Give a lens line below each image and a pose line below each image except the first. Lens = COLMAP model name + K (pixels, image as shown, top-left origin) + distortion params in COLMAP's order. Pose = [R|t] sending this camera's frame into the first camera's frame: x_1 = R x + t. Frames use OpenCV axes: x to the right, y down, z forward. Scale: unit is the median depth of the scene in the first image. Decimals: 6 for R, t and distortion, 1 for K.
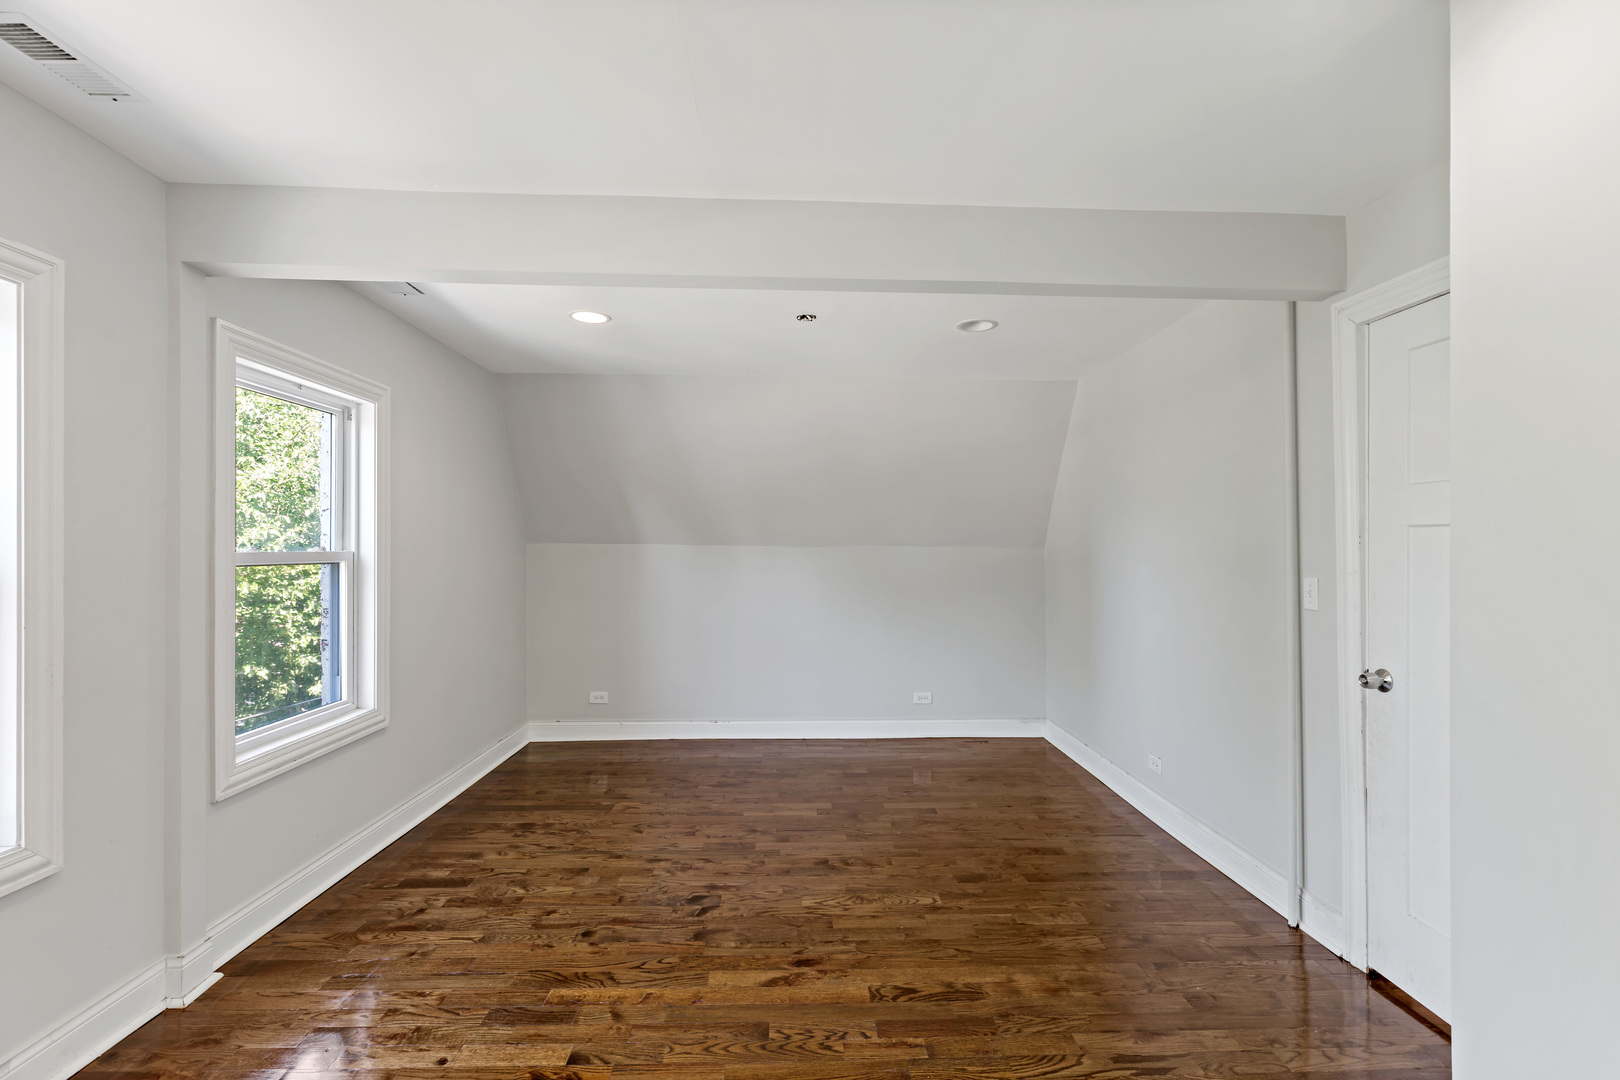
lens RADIAL K [[708.5, 0, 815.6], [0, 708.5, 530.5], [0, 0, 1]] dist [0.001600, 0.000303]
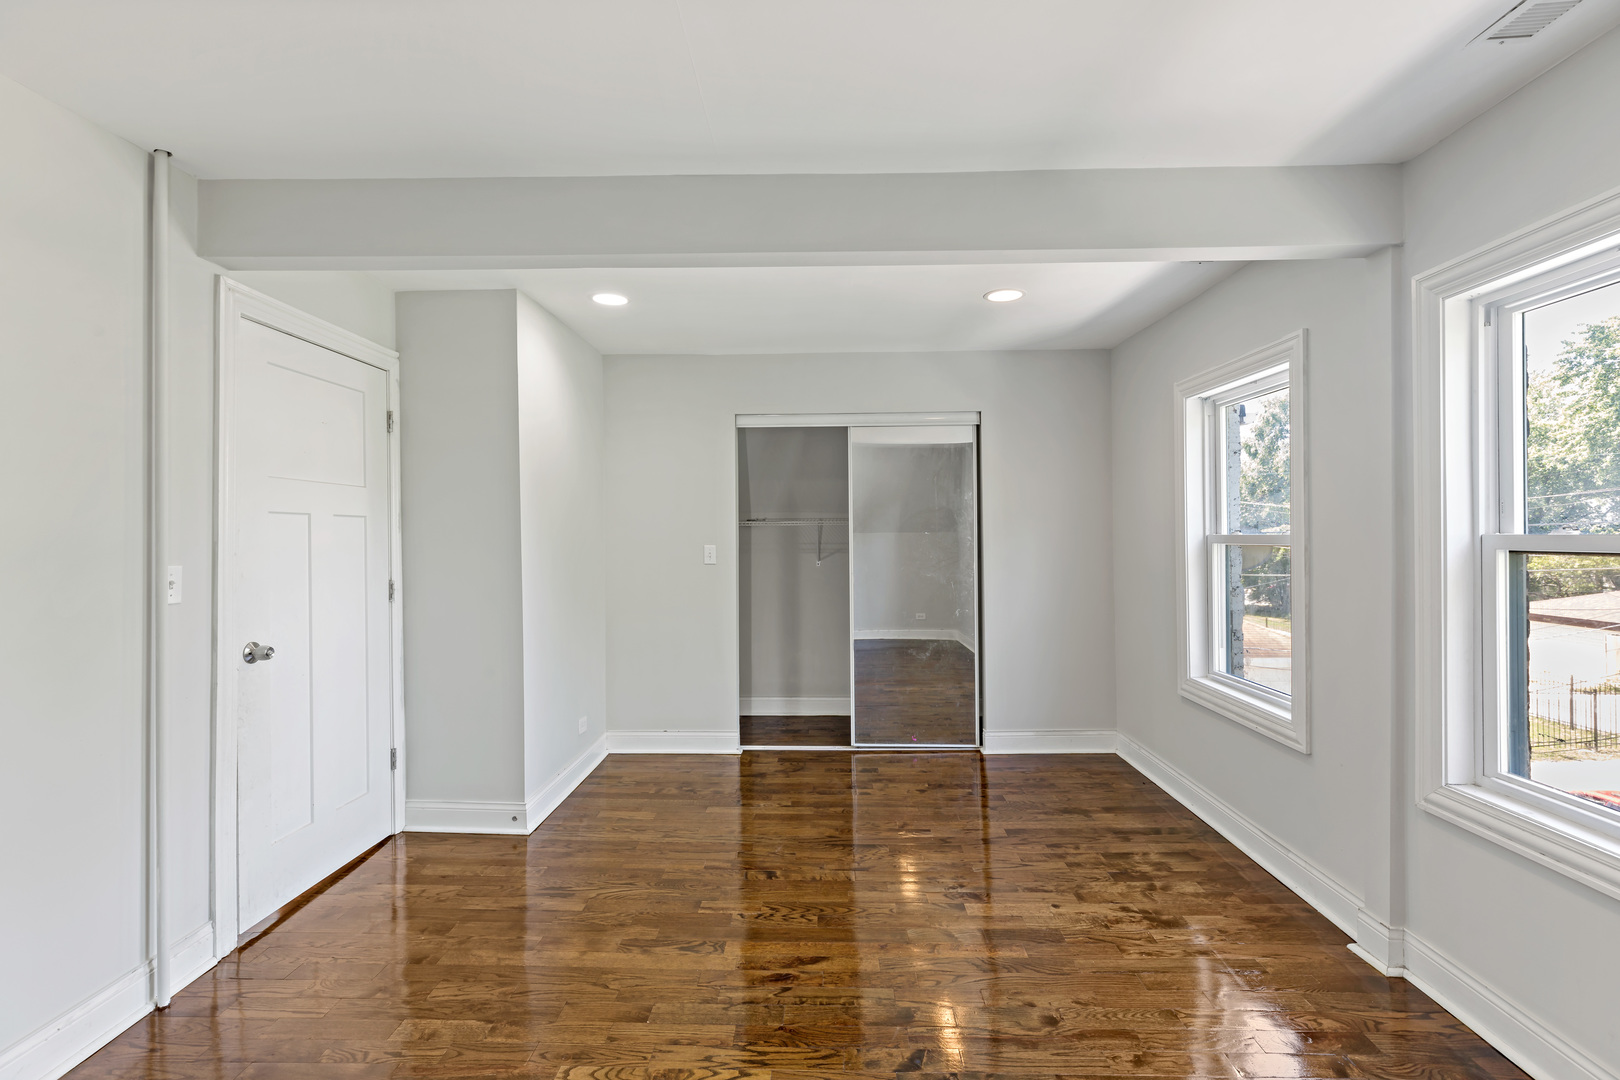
lens RADIAL K [[708.5, 0, 815.6], [0, 708.5, 530.5], [0, 0, 1]] dist [0.001600, 0.000303]
pose [[-0.998430, -0.000010, 0.056018, -0.115555], [-0.001547, 0.999623, -0.027399, 0.051188], [-0.055997, -0.027442, -0.998054, 1.980168]]
